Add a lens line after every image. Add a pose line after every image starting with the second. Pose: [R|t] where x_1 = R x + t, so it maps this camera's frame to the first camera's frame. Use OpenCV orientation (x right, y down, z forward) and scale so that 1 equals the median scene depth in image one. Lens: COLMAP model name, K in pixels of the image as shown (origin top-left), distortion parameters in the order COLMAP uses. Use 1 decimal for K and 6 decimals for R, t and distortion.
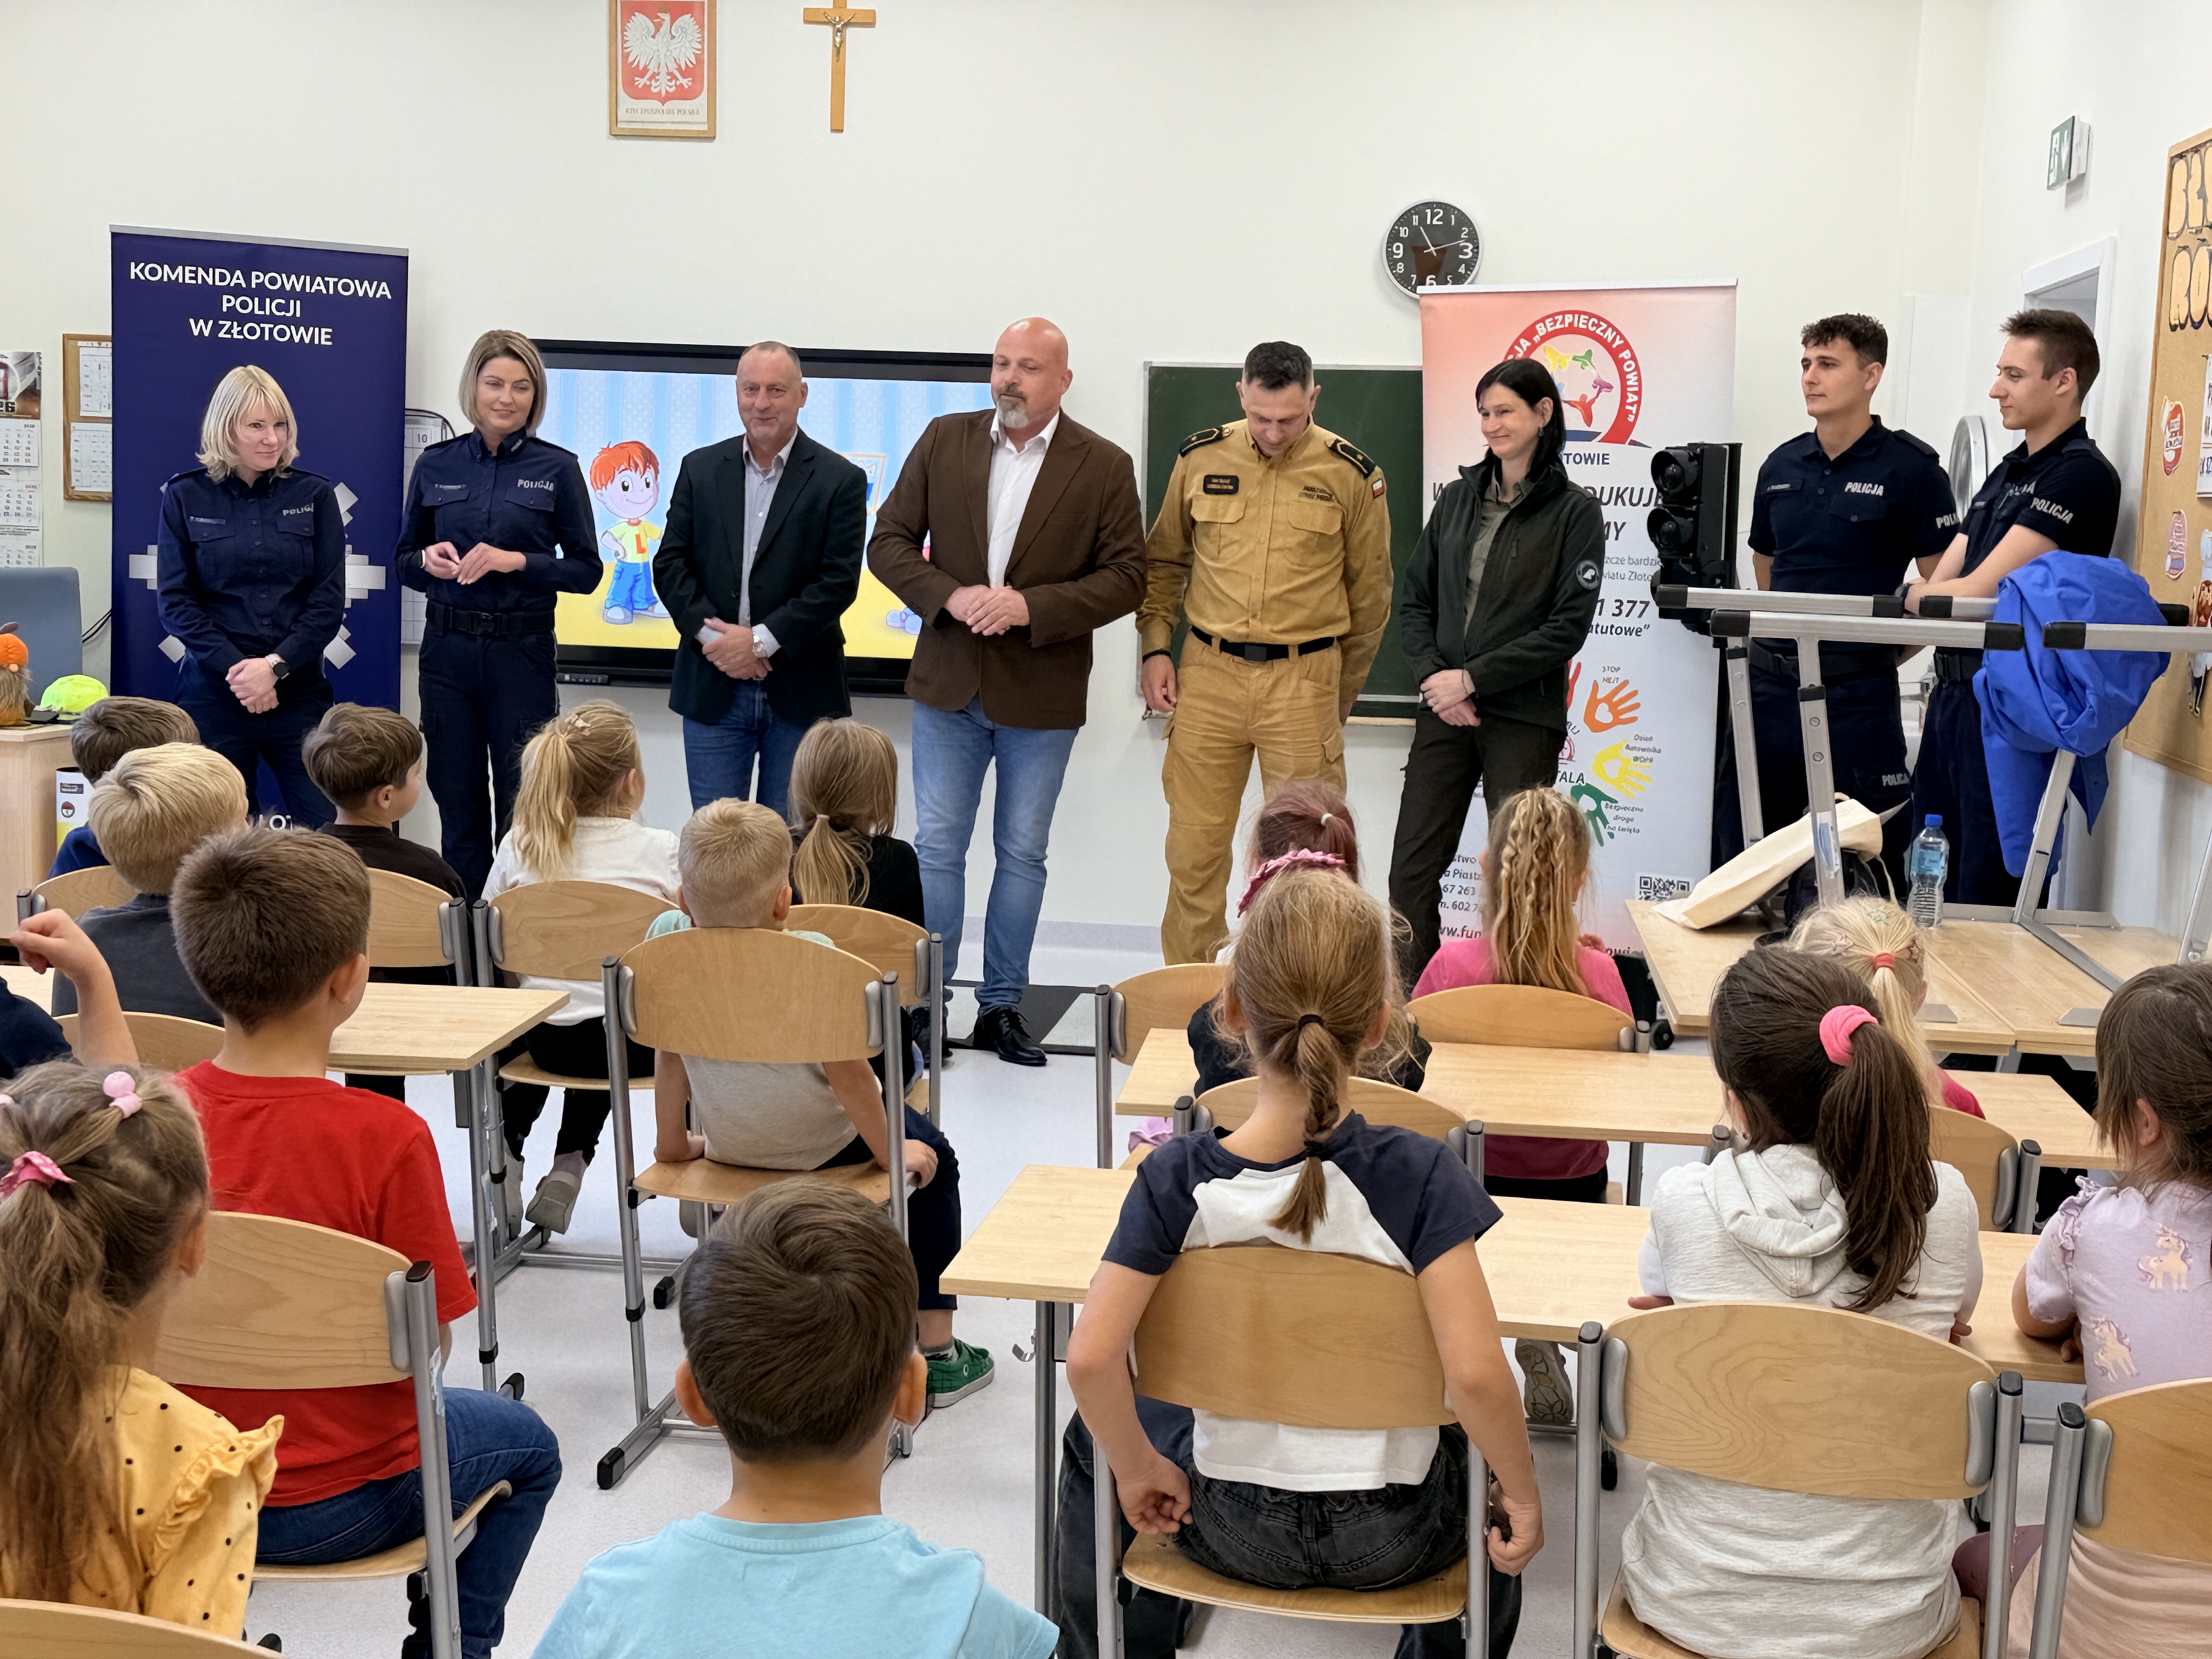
lens RADIAL K [[2953.8, 0, 1119.5], [0, 2953.8, 848.0], [0, 0, 1]] dist [0.110013, 0.000000]
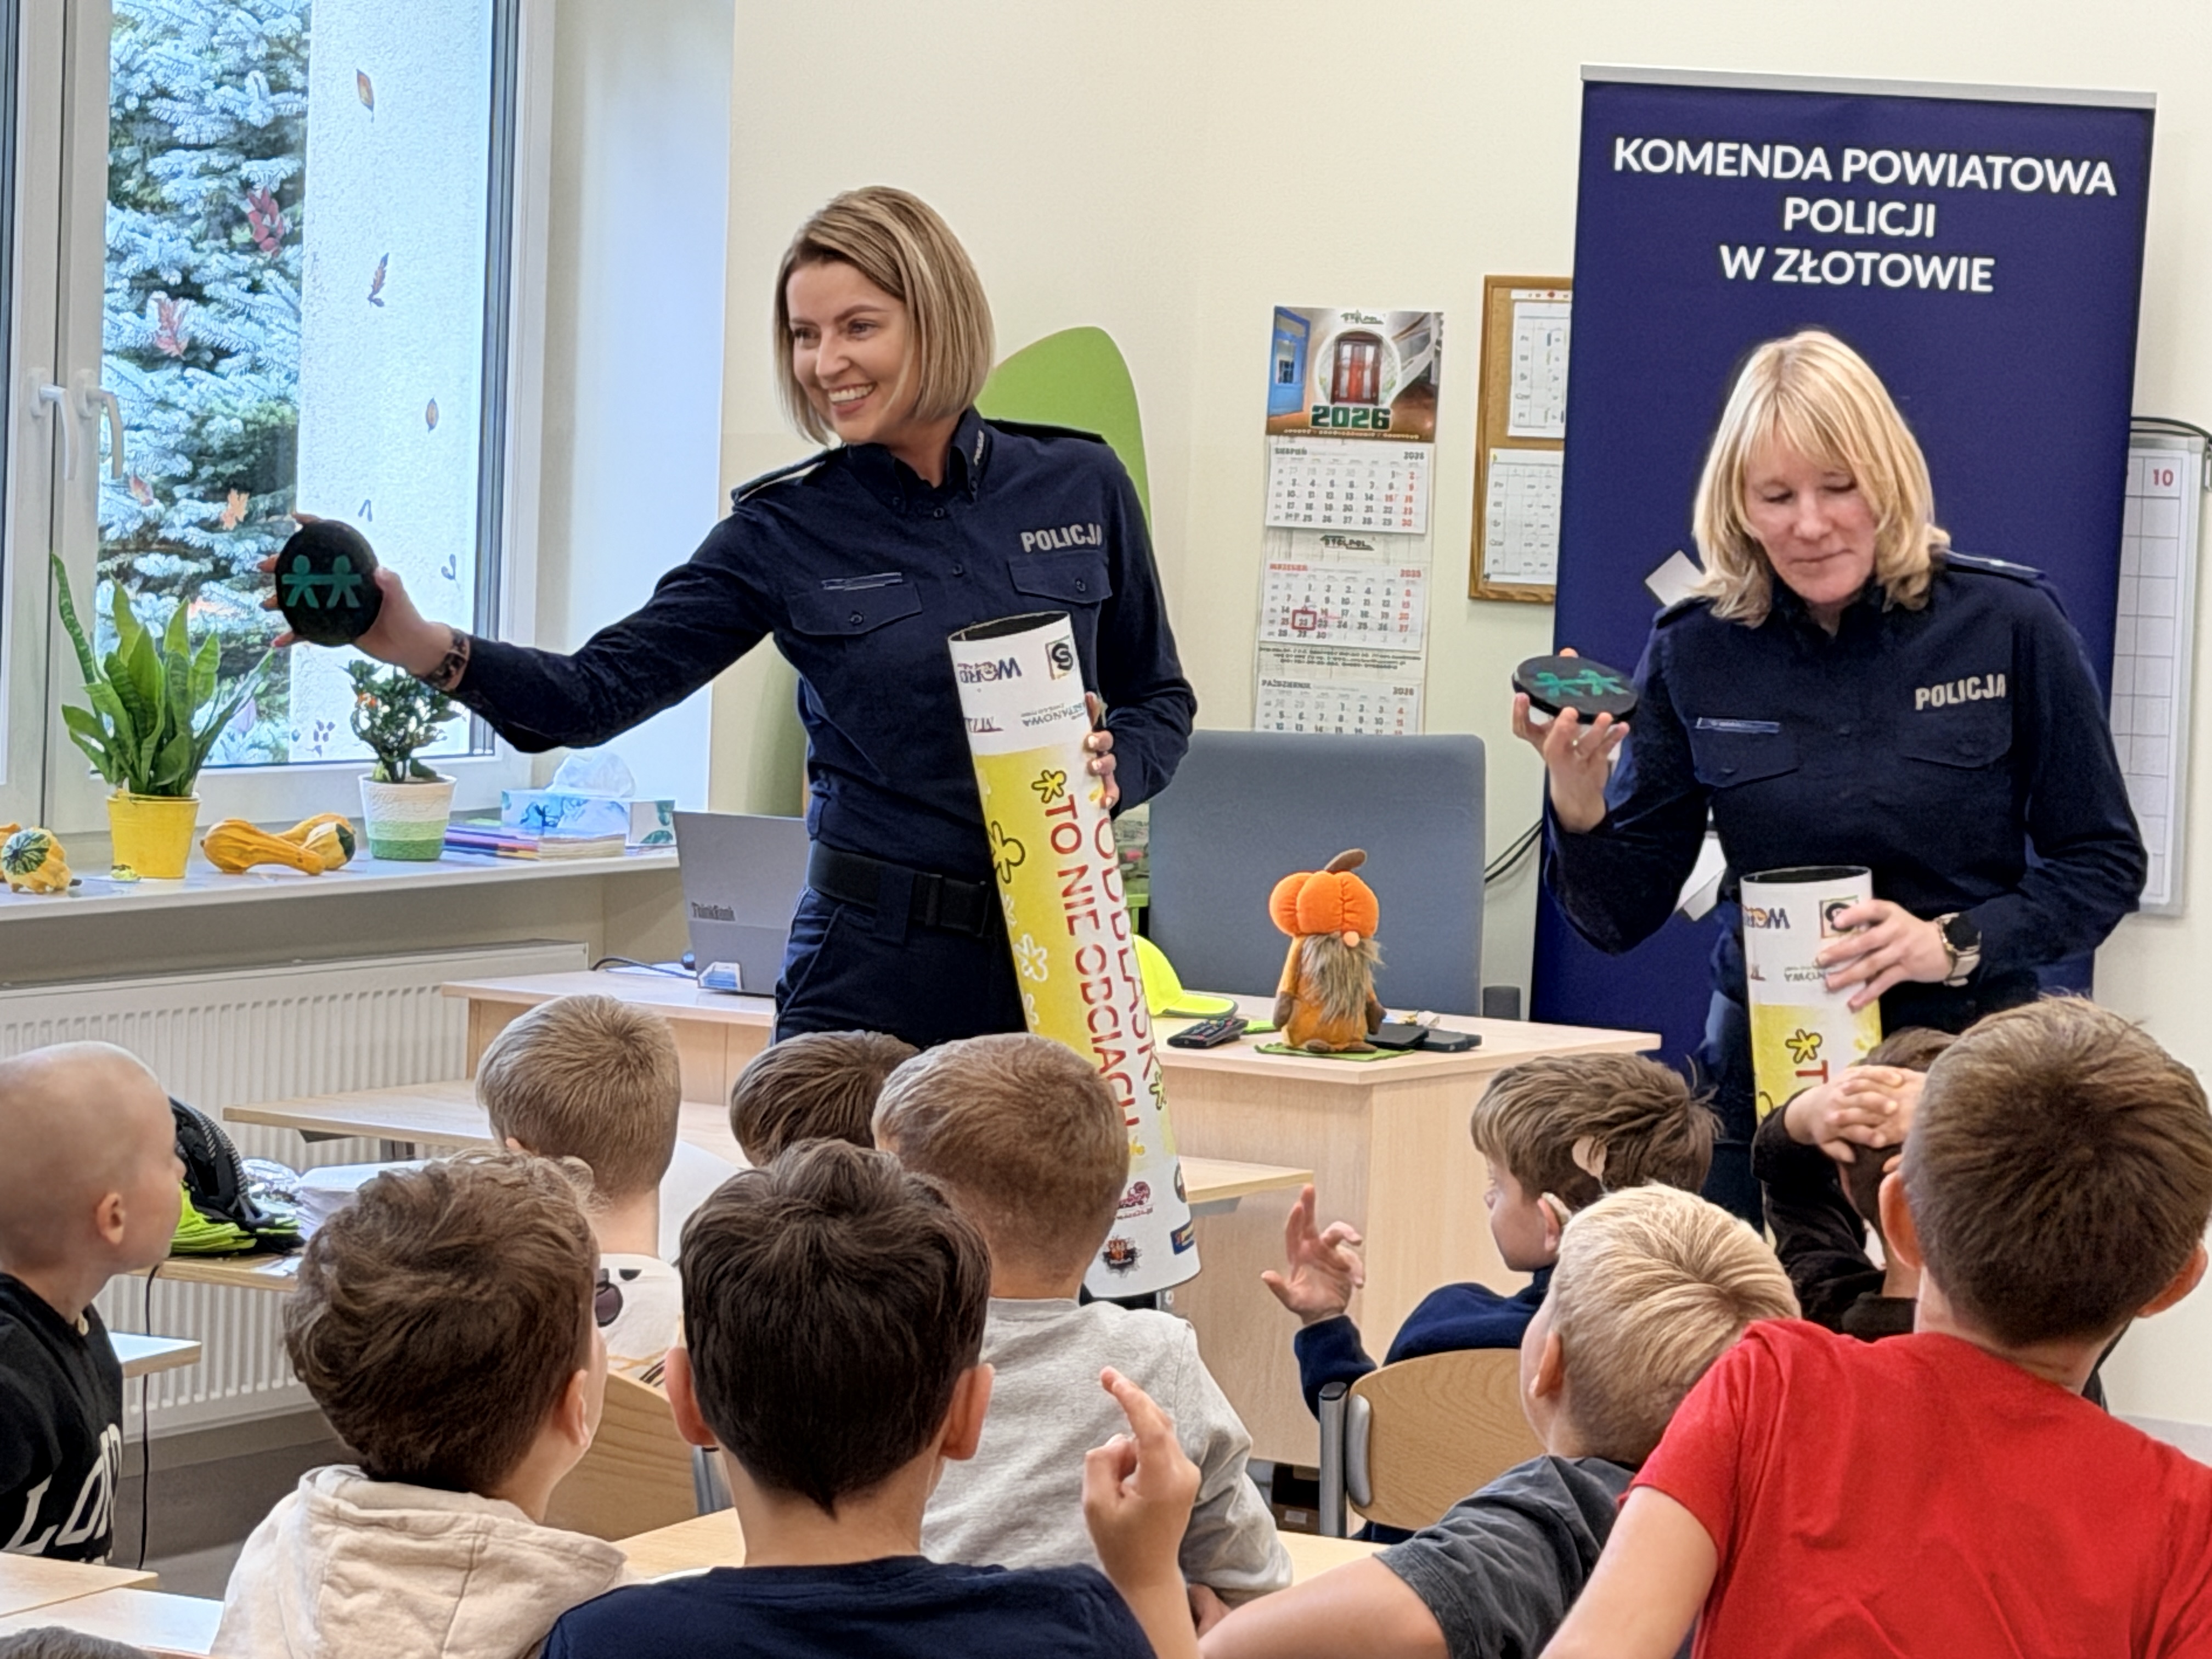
lens RADIAL K [[6569.9, 0, 1099.8], [0, 6569.9, 734.0], [0, 0, 1]] dist [0.143703, 0.000000]
pose [[0.922243, 0.020787, -0.386052, 0.020466], [-0.054780, 0.995505, -0.077260, -0.004725], [0.382711, 0.092400, 0.919236, -0.043858]]
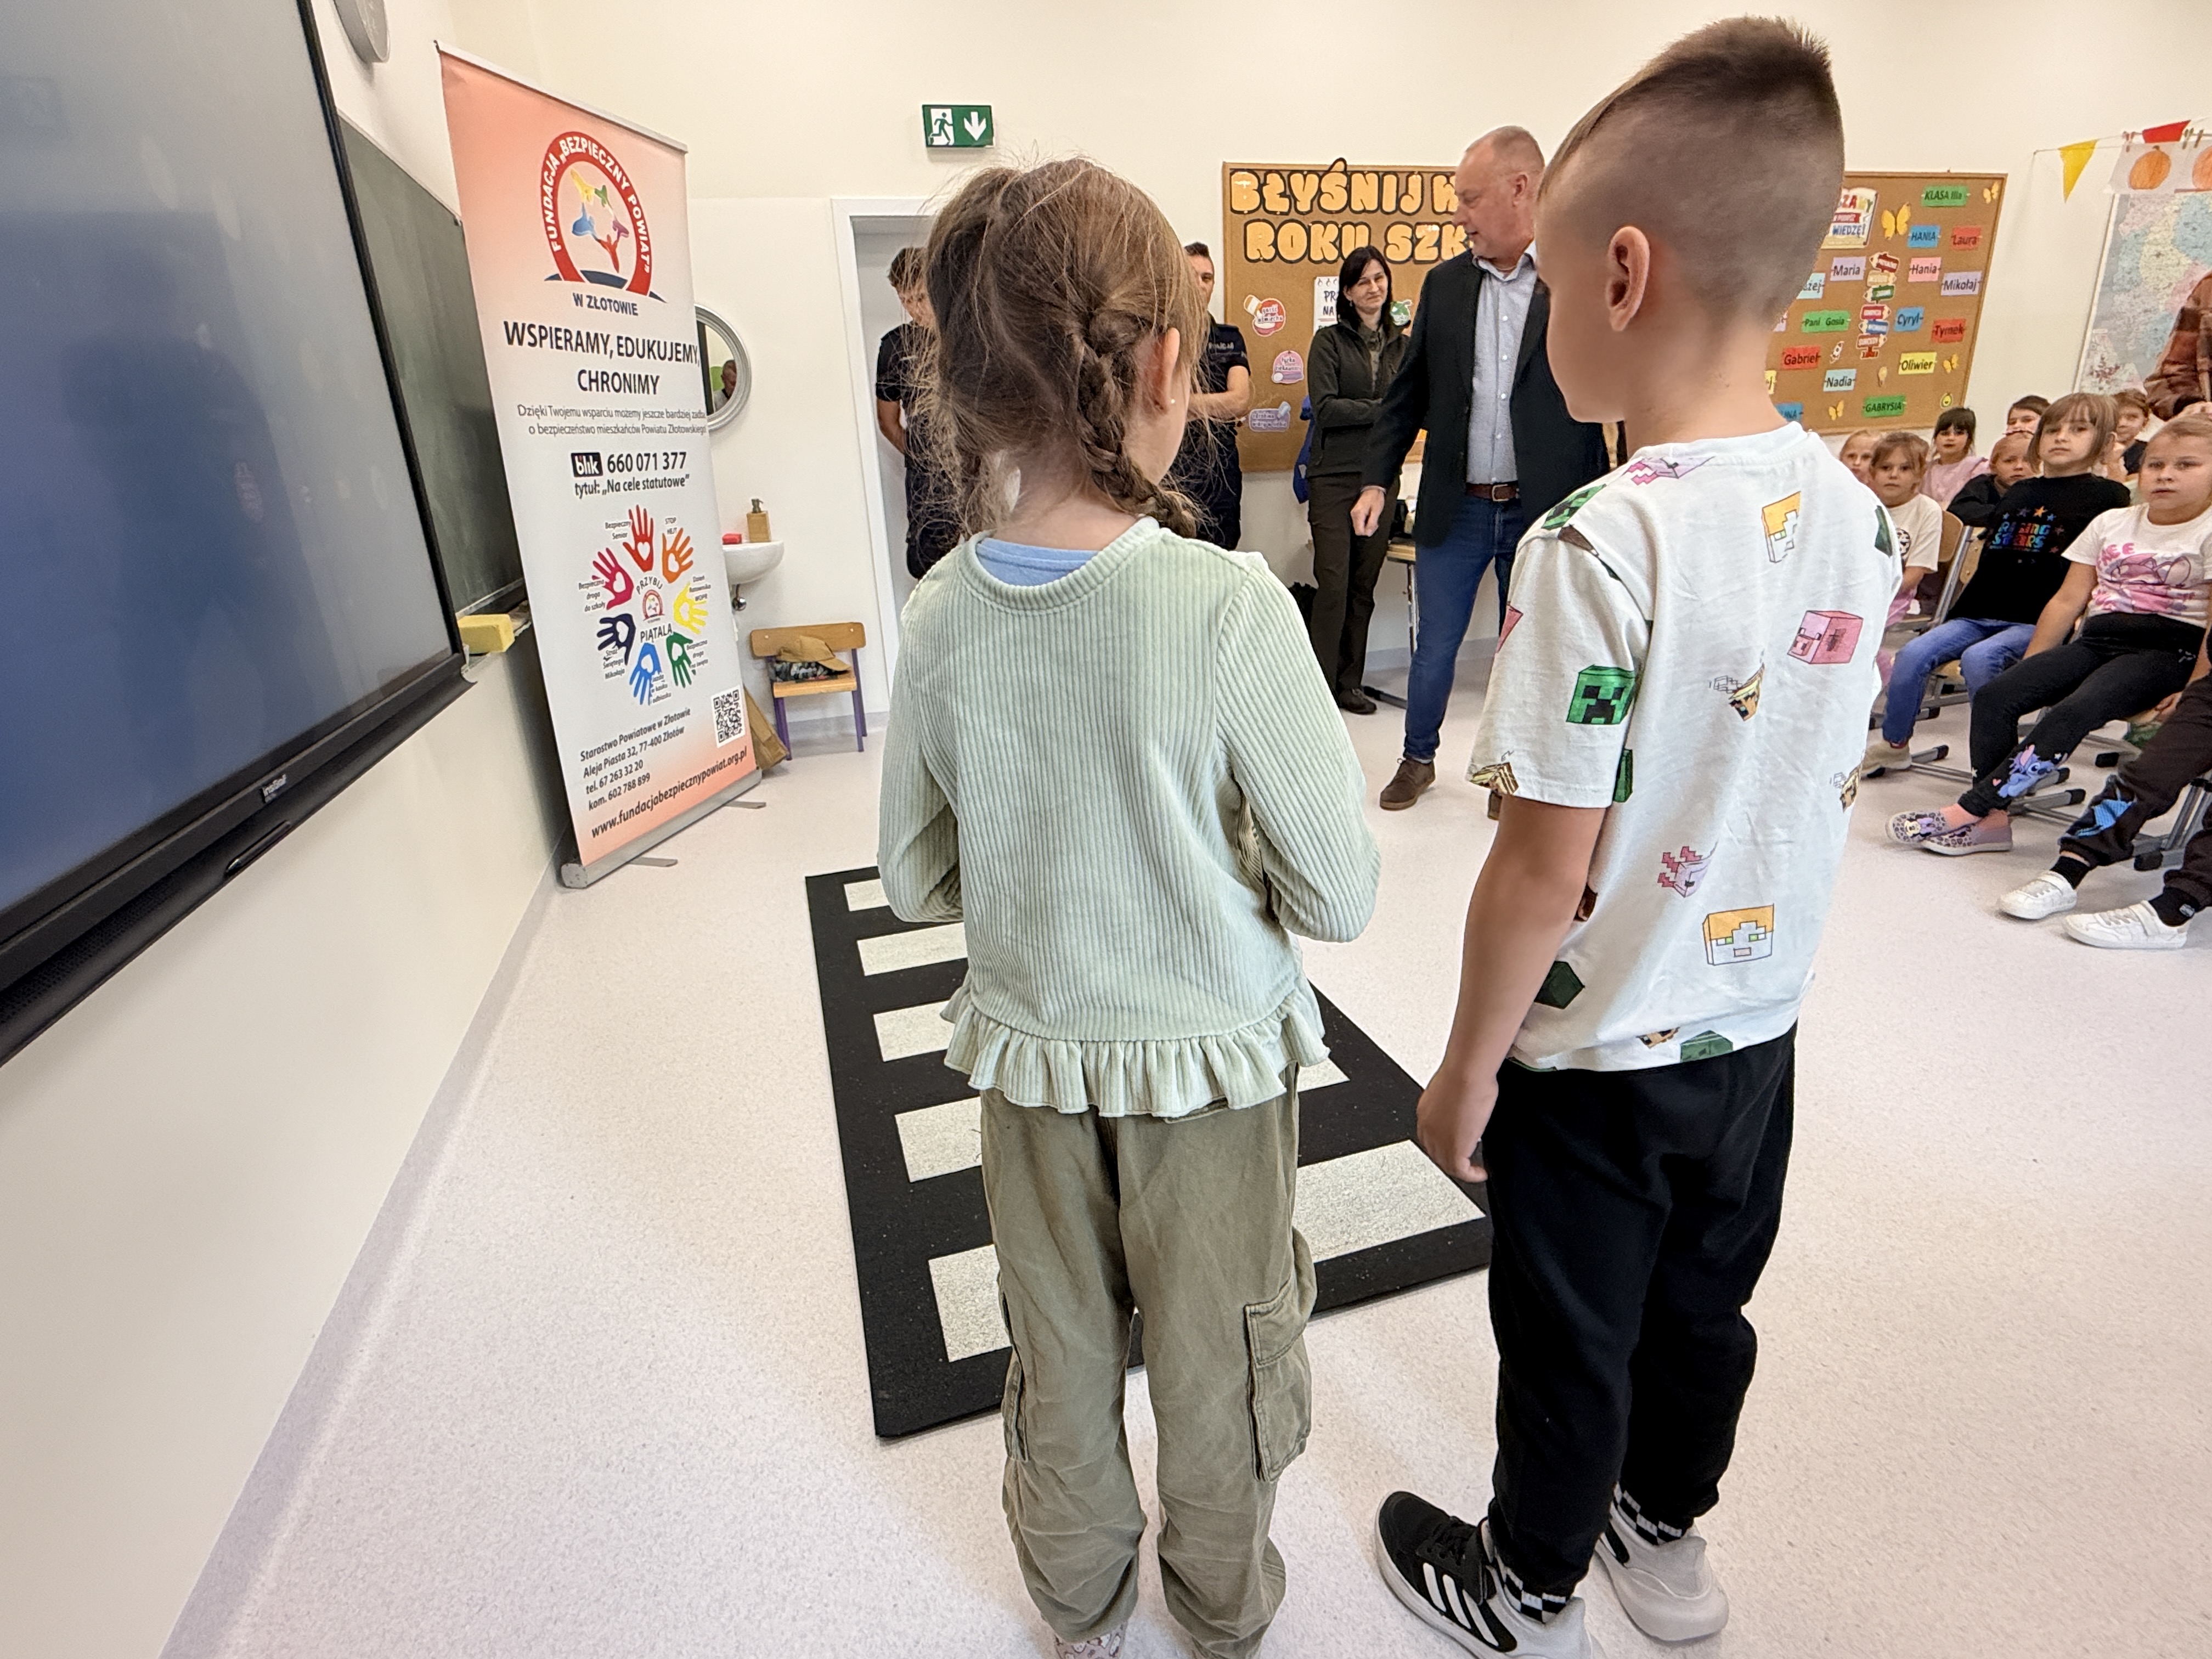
lens RADIAL K [[1092.2, 0, 1088.8], [0, 1092.2, 820.9], [0, 0, 1]] dist [0.003800, 0.000368]
pose [[-0.405953, -0.301957, 0.862568, -0.263649], [0.157824, 0.906495, 0.391611, -0.089255], [-0.900163, 0.295109, -0.320338, 0.978127]]
